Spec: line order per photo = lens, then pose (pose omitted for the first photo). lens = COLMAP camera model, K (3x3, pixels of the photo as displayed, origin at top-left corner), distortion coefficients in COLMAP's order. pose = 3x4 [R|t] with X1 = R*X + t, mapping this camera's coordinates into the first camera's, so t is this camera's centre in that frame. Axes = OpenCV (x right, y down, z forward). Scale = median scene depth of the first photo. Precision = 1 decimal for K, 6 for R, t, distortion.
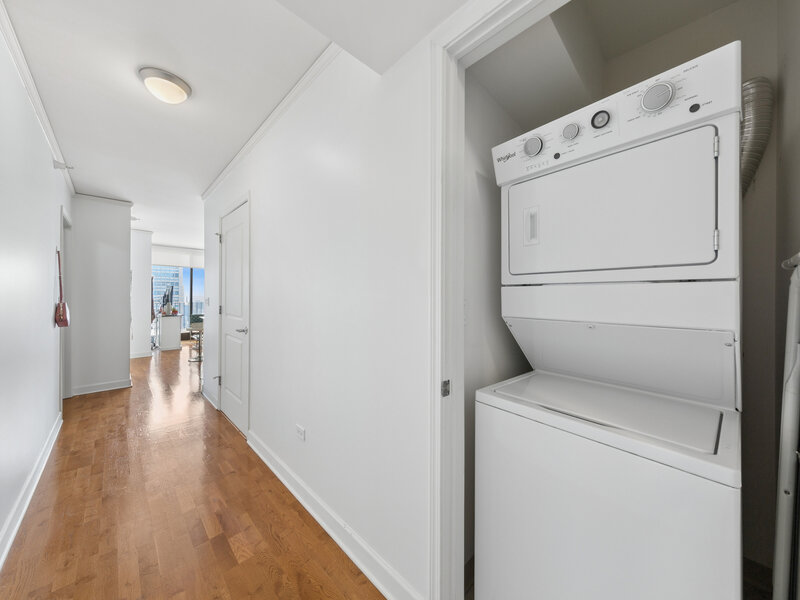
lens RADIAL K [[291.9, 0, 402.1], [0, 291.9, 302.2], [0, 0, 1]] dist [0.008728, -0.000104]
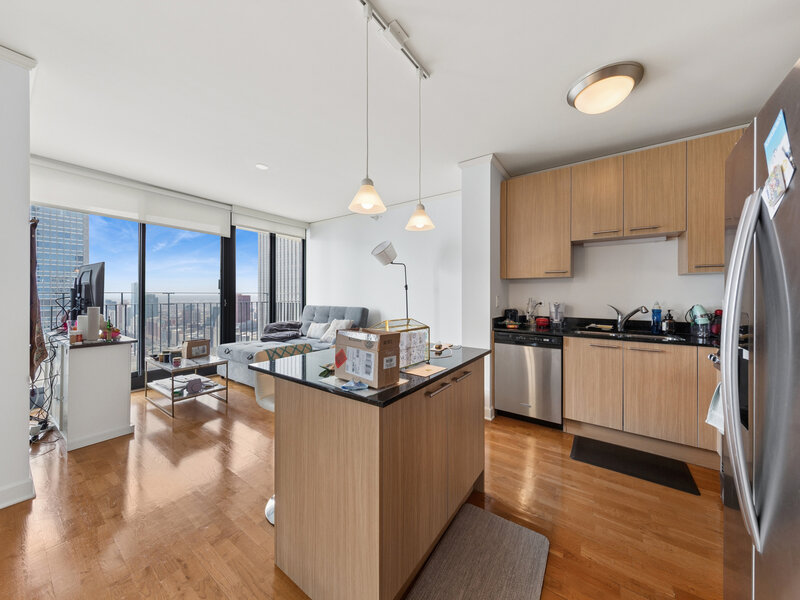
lens RADIAL K [[291.9, 0, 399.6], [0, 291.9, 297.1], [0, 0, 1]] dist [0.008728, -0.000104]
pose [[0.983567, -0.003822, 0.180500, -0.491212], [0.000559, 0.999836, 0.018123, -0.016009], [-0.180540, -0.017724, 0.983408, 0.580682]]
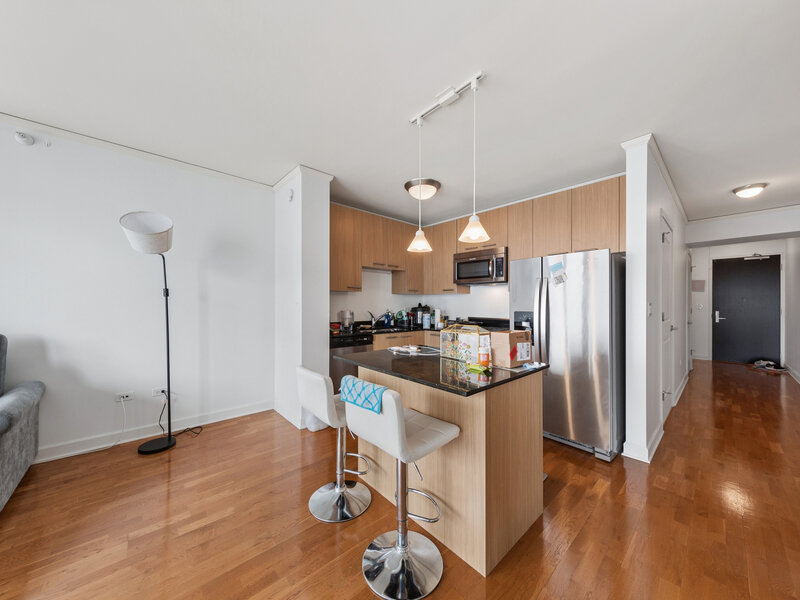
lens RADIAL K [[291.9, 0, 400.2], [0, 291.9, 303.8], [0, 0, 1]] dist [0.008728, -0.000104]
pose [[0.043132, 0.001649, 0.999068, -0.831691], [-0.010897, 0.999940, -0.001180, -0.012265], [-0.999010, -0.010836, 0.043147, 0.943851]]
